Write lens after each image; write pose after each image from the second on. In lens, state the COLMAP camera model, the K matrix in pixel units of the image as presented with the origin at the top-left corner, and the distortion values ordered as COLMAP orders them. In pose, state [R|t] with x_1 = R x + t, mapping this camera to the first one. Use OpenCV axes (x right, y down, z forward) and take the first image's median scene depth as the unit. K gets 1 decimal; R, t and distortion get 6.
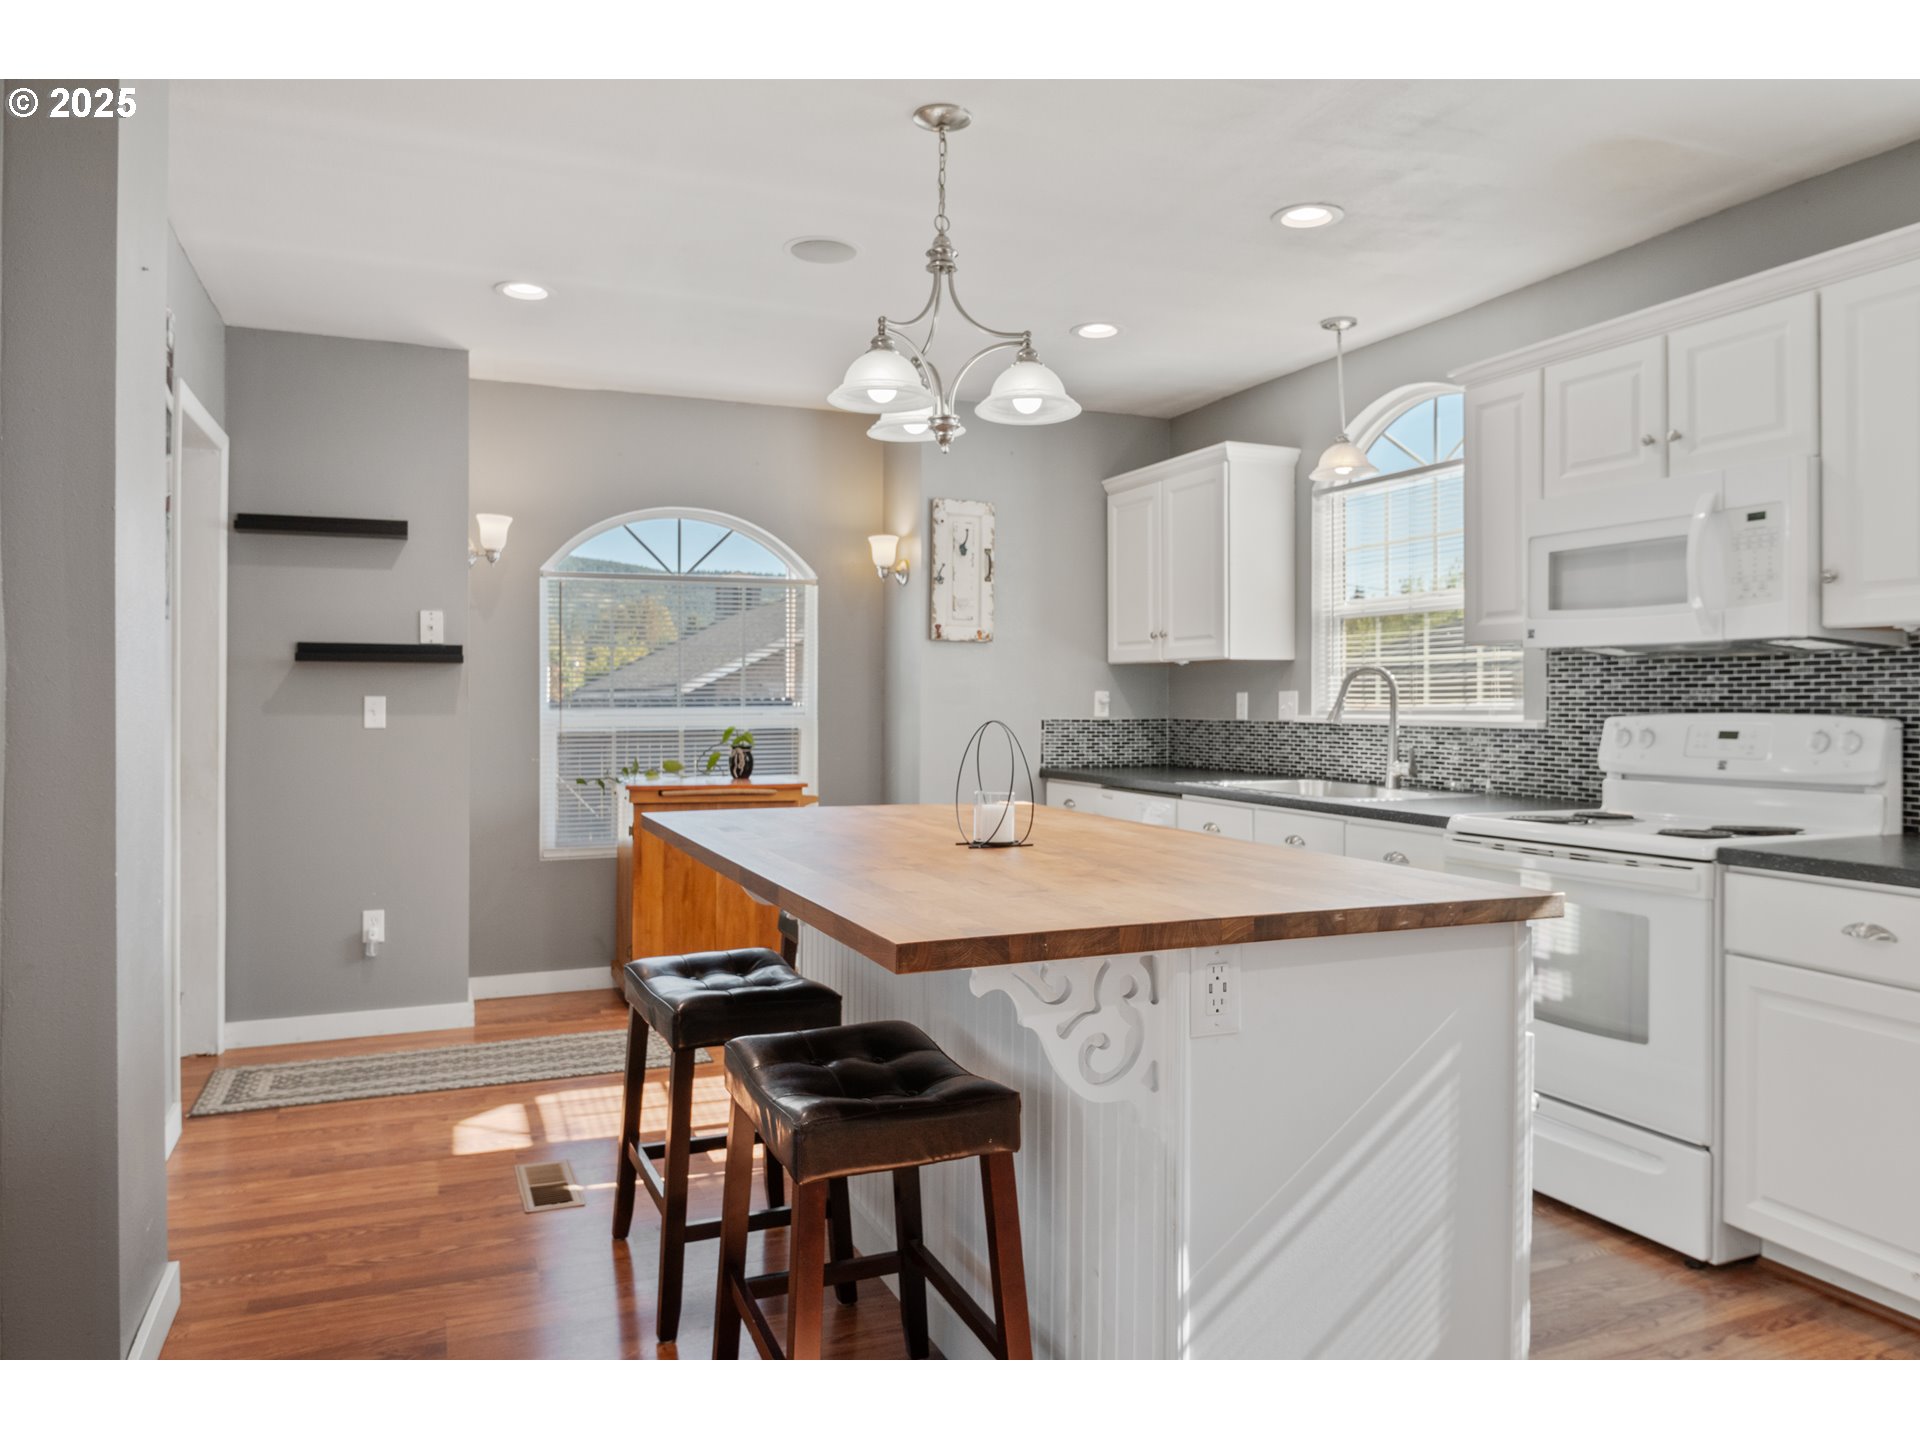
lens RADIAL K [[1240.9, 0, 922.2], [0, 1240.9, 706.2], [0, 0, 1]] dist [-0.006241, 0.000127]
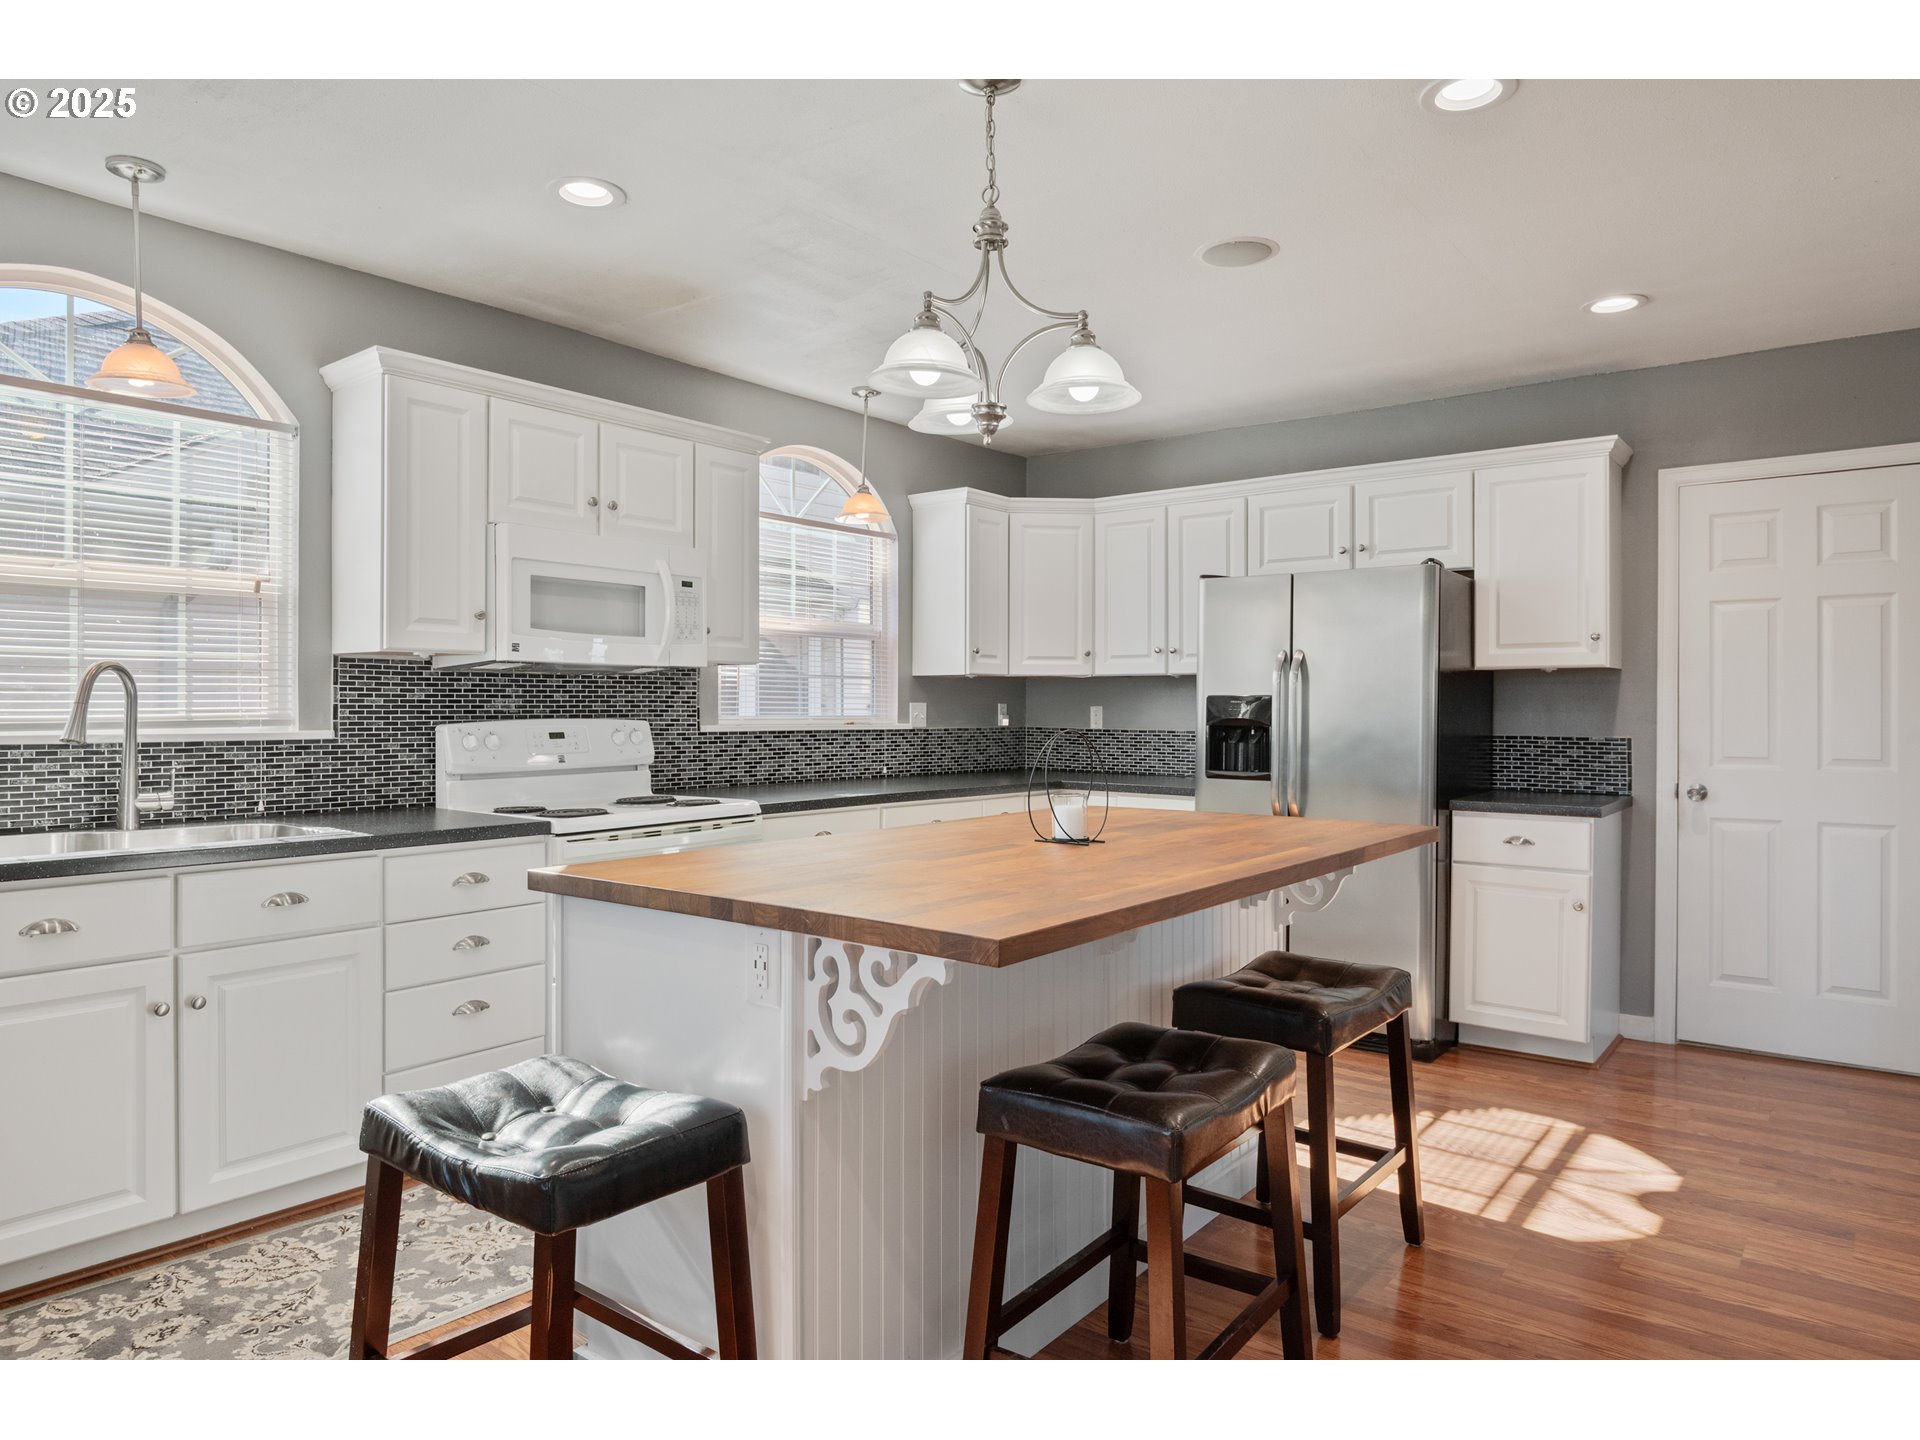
lens RADIAL K [[1240.9, 0, 922.2], [0, 1240.9, 706.2], [0, 0, 1]] dist [-0.006241, 0.000127]
pose [[-0.484158, -0.001869, 0.874978, -0.663298], [0.001770, 0.999994, 0.003116, -0.010695], [-0.874979, 0.003058, -0.484152, 1.292227]]
